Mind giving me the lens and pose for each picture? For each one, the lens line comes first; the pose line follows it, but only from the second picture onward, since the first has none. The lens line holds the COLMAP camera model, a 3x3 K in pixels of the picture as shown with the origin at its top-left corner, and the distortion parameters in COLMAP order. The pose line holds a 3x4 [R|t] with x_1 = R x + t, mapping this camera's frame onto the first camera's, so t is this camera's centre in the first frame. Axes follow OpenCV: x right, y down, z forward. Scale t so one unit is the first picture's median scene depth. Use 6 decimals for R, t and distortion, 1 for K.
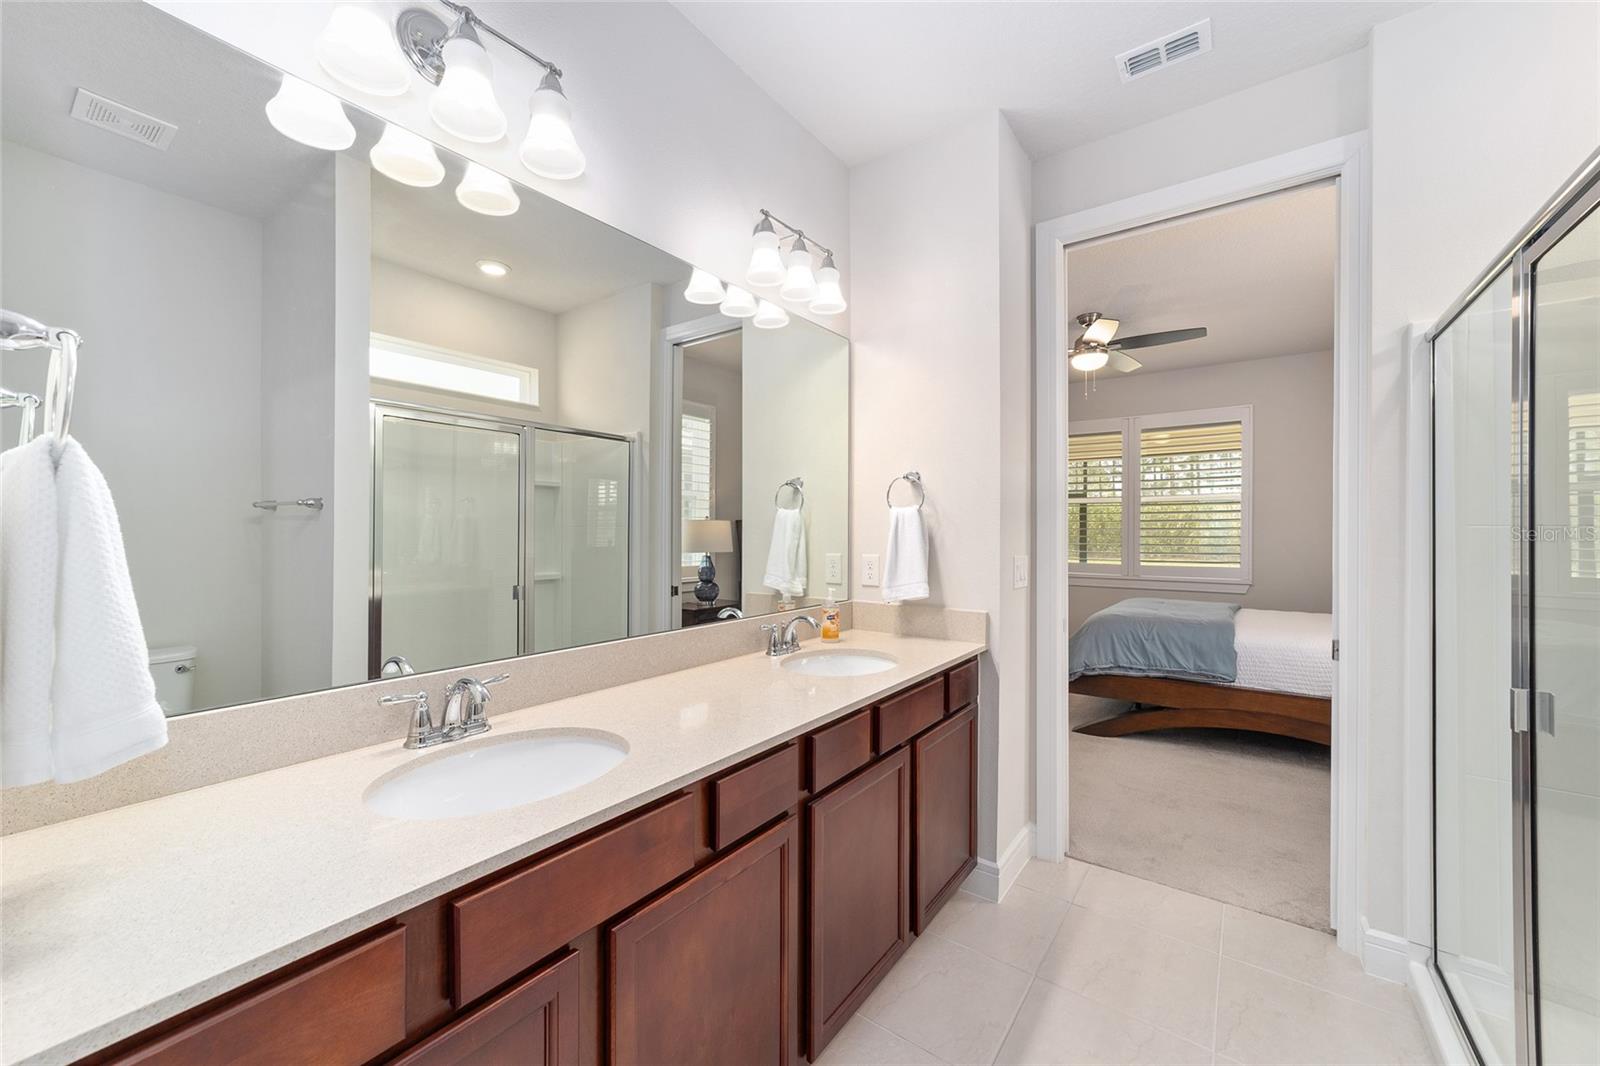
lens RADIAL K [[628.8, 0, 781.5], [0, 628.8, 530.5], [0, 0, 1]] dist [-0.002106, -0.000100]
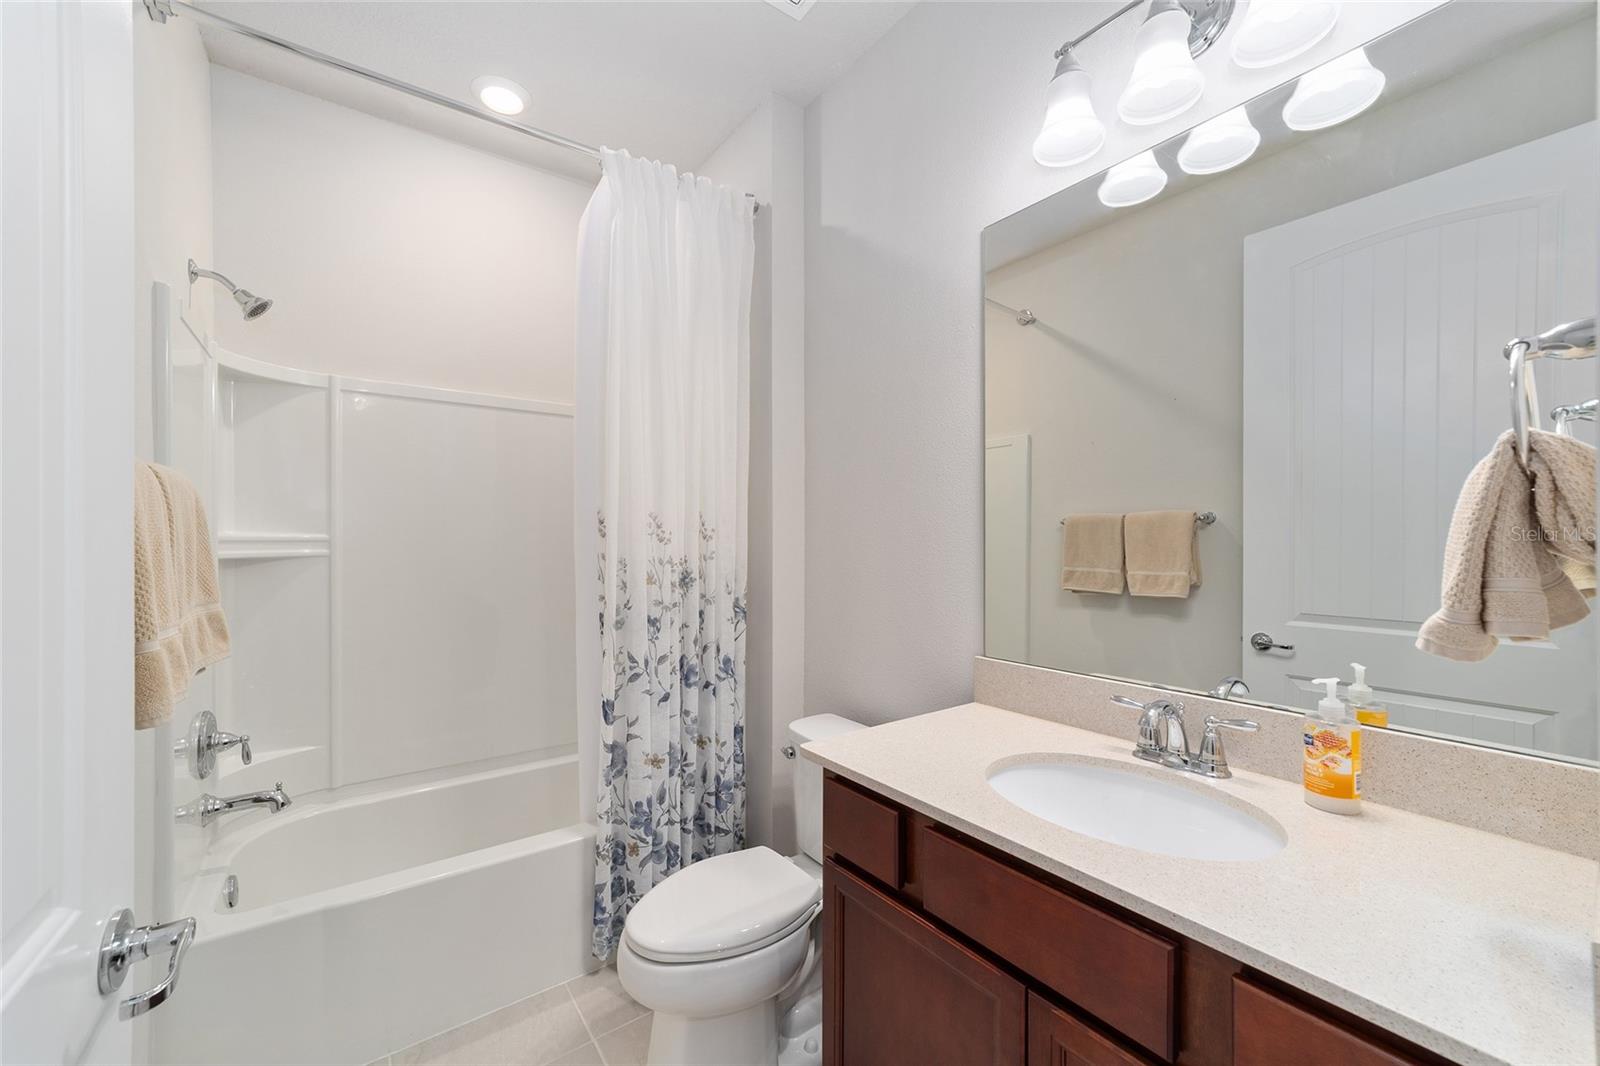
lens RADIAL K [[628.8, 0, 781.5], [0, 628.8, 530.5], [0, 0, 1]] dist [-0.002106, -0.000100]
pose [[-0.287971, -0.013235, -0.957548, 0.546349], [-0.011219, 0.999883, -0.010446, 0.003300], [0.957573, 0.007735, -0.288086, 0.736745]]
